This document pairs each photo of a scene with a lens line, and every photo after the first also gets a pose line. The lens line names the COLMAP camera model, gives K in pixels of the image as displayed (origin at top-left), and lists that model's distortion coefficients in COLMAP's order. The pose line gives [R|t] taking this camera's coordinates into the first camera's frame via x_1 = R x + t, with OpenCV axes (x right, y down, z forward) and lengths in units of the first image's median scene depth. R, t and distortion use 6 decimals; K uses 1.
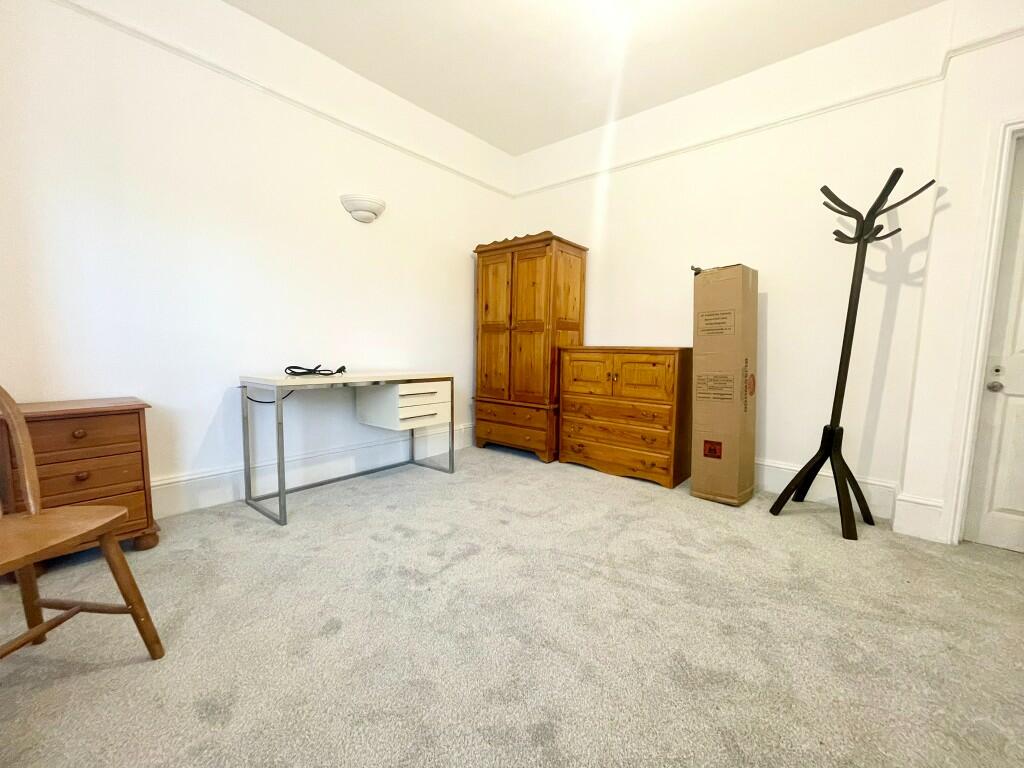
lens RADIAL K [[419.1, 0, 510.9], [0, 419.1, 379.6], [0, 0, 1]] dist [0.009947, 0.000186]
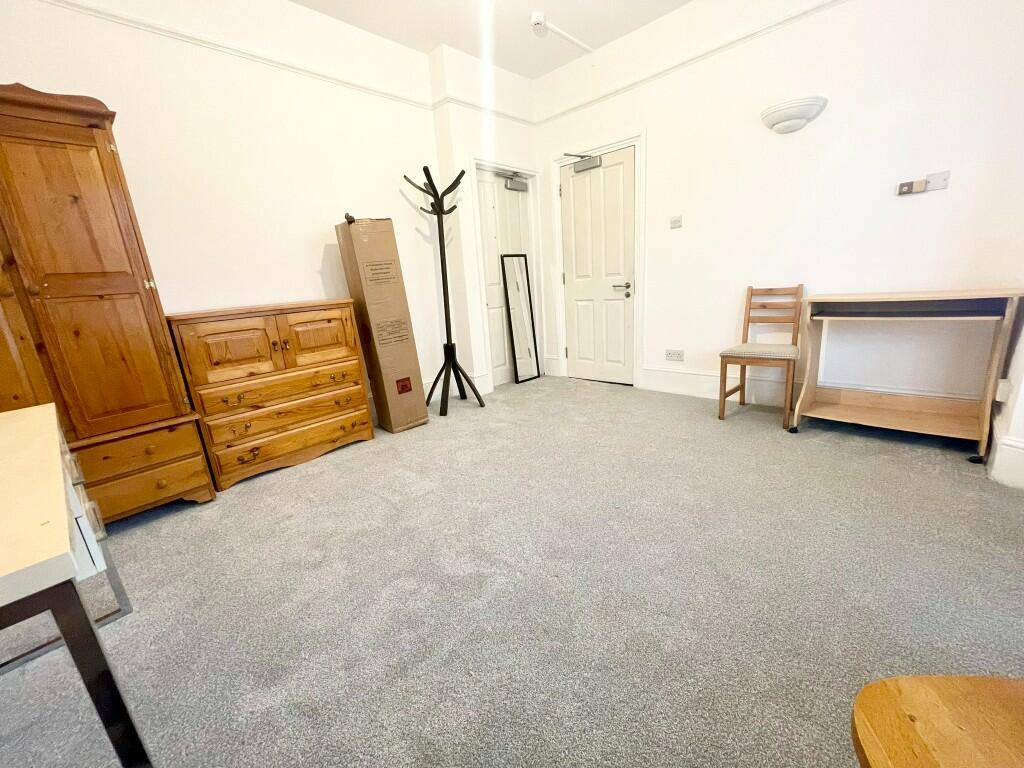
lens RADIAL K [[419.1, 0, 510.9], [0, 419.1, 379.6], [0, 0, 1]] dist [0.009947, 0.000186]
pose [[0.053995, -0.253899, 0.965722, -0.541001], [0.156859, 0.957283, 0.242910, -0.072888], [-0.986144, 0.138367, 0.091514, 0.543836]]
